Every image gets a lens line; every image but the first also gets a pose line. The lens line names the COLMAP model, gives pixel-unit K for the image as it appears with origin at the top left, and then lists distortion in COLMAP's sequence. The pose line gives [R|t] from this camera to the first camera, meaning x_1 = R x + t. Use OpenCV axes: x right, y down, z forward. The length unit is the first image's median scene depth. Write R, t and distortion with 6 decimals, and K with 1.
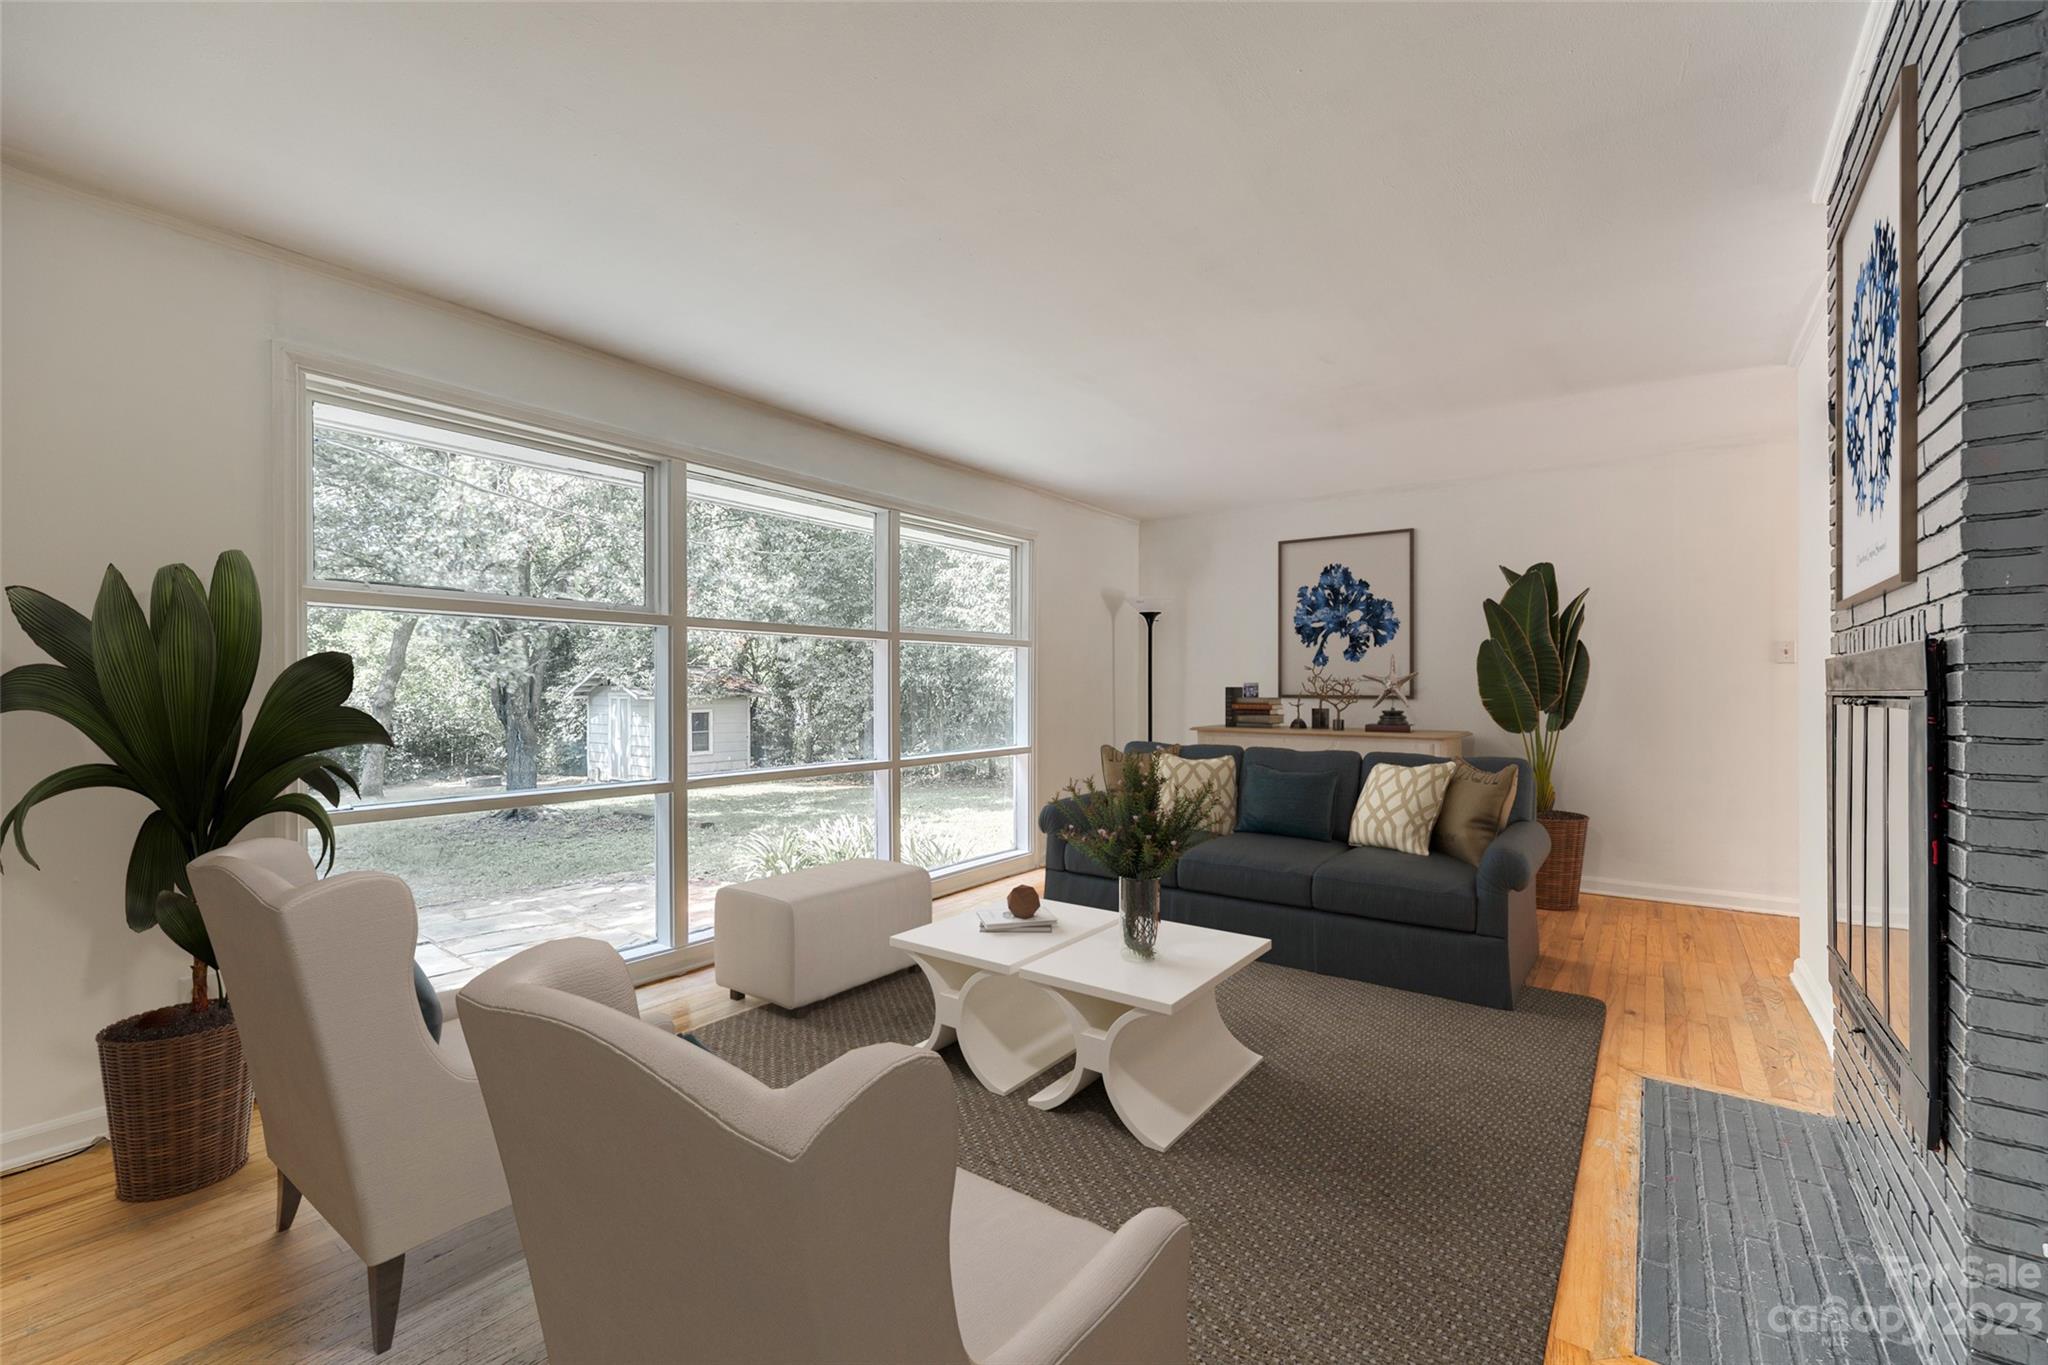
lens RADIAL K [[846.5, 0, 1021.7], [0, 846.5, 689.8], [0, 0, 1]] dist [-0.000257, 0.000065]
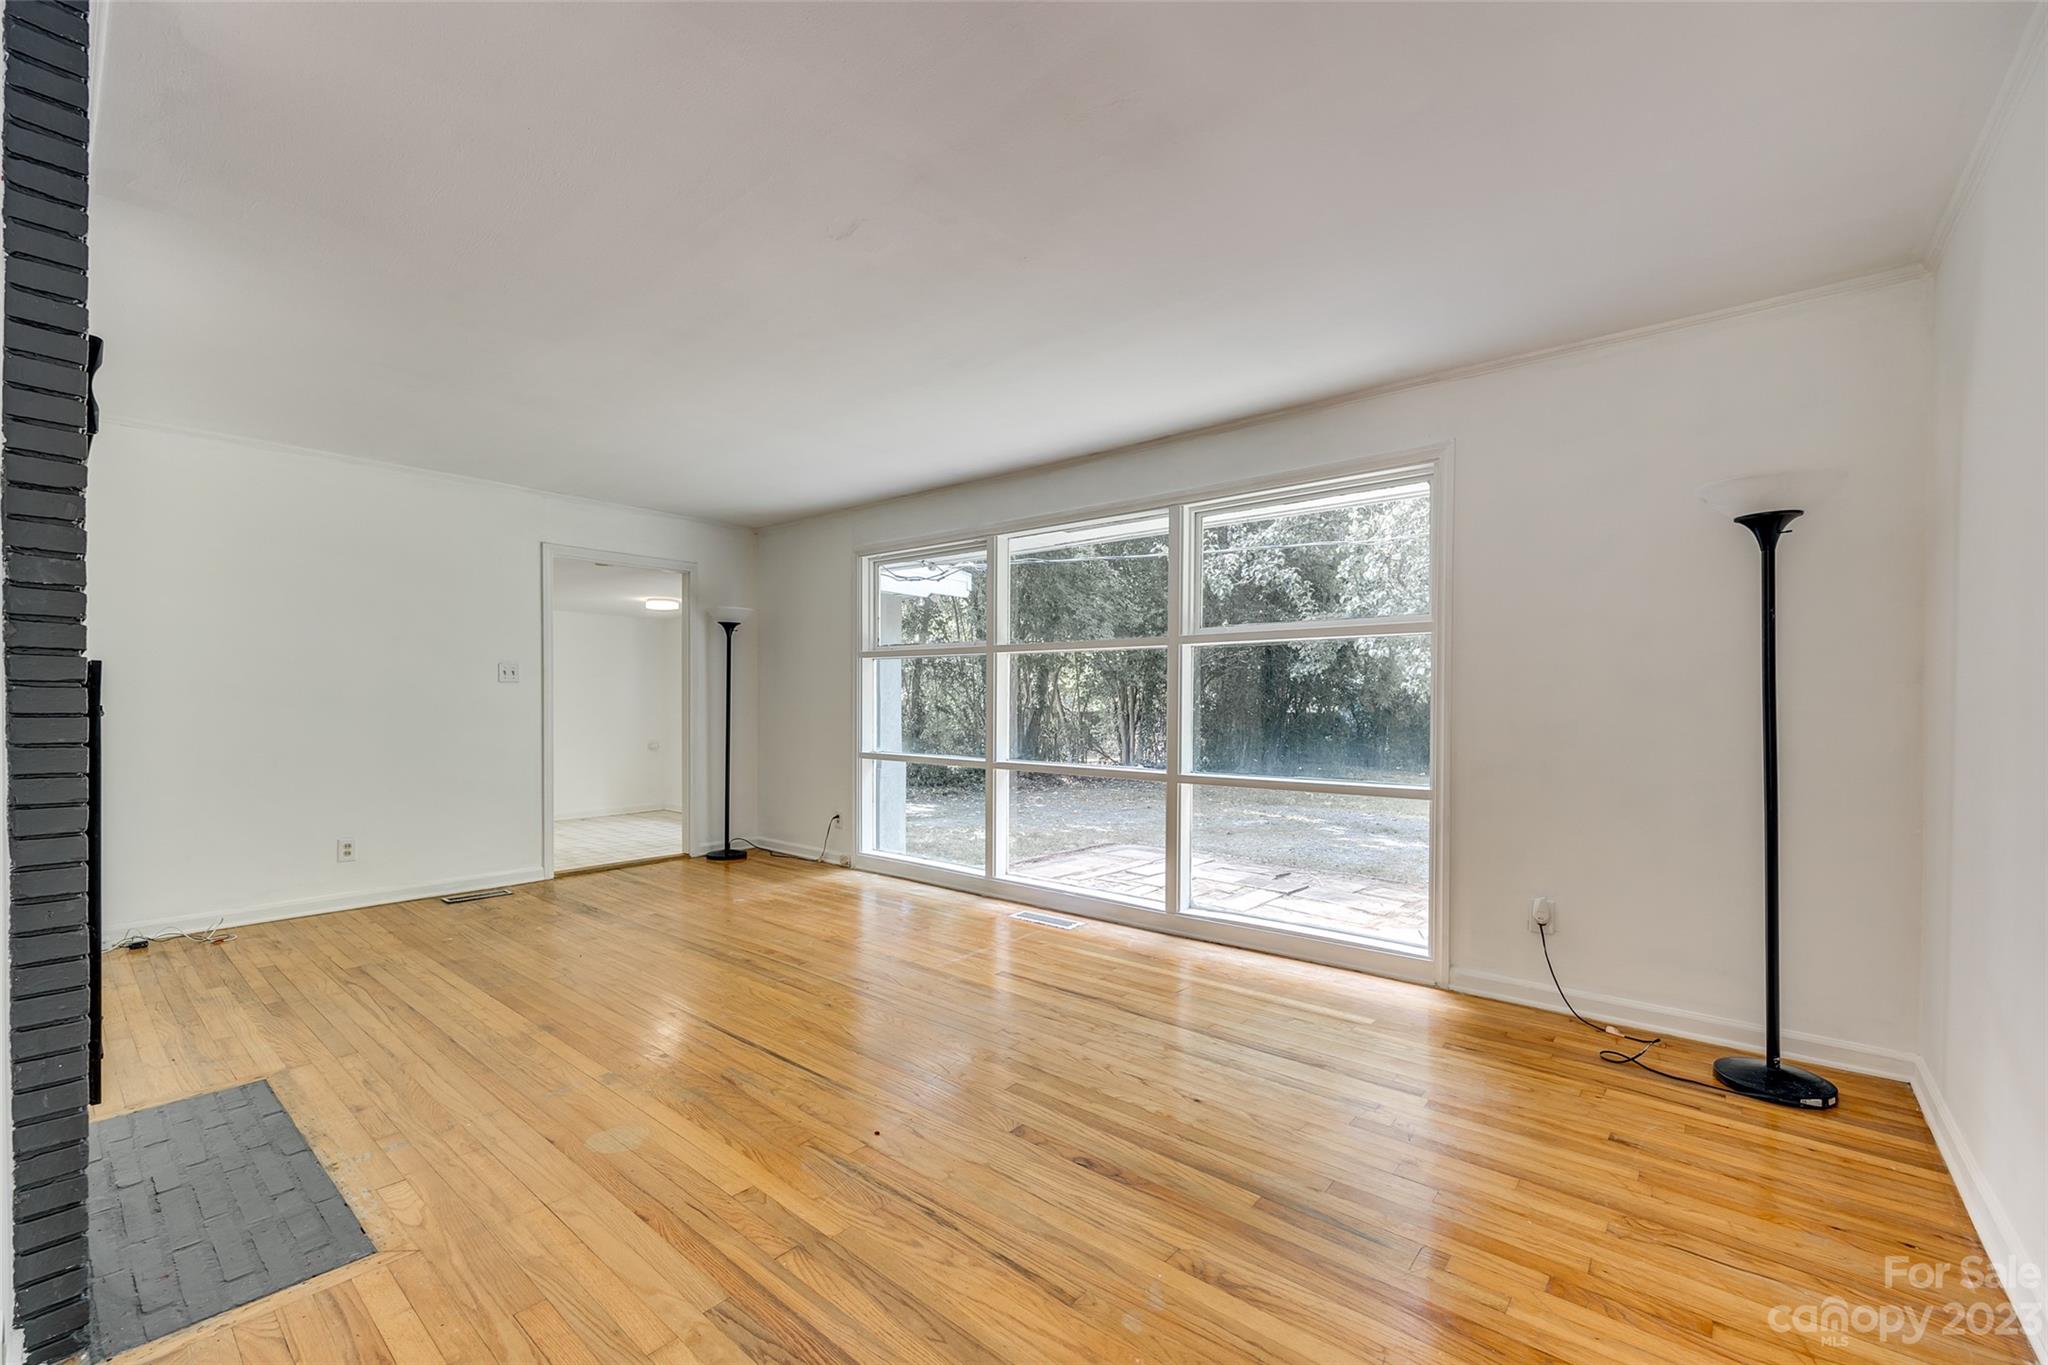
lens RADIAL K [[846.5, 0, 1021.7], [0, 846.5, 689.8], [0, 0, 1]] dist [-0.000257, 0.000065]
pose [[-0.069098, -0.003190, -0.997605, 0.918164], [-0.003044, 0.999991, -0.002987, -0.005575], [0.997605, 0.002830, -0.069107, 1.037559]]
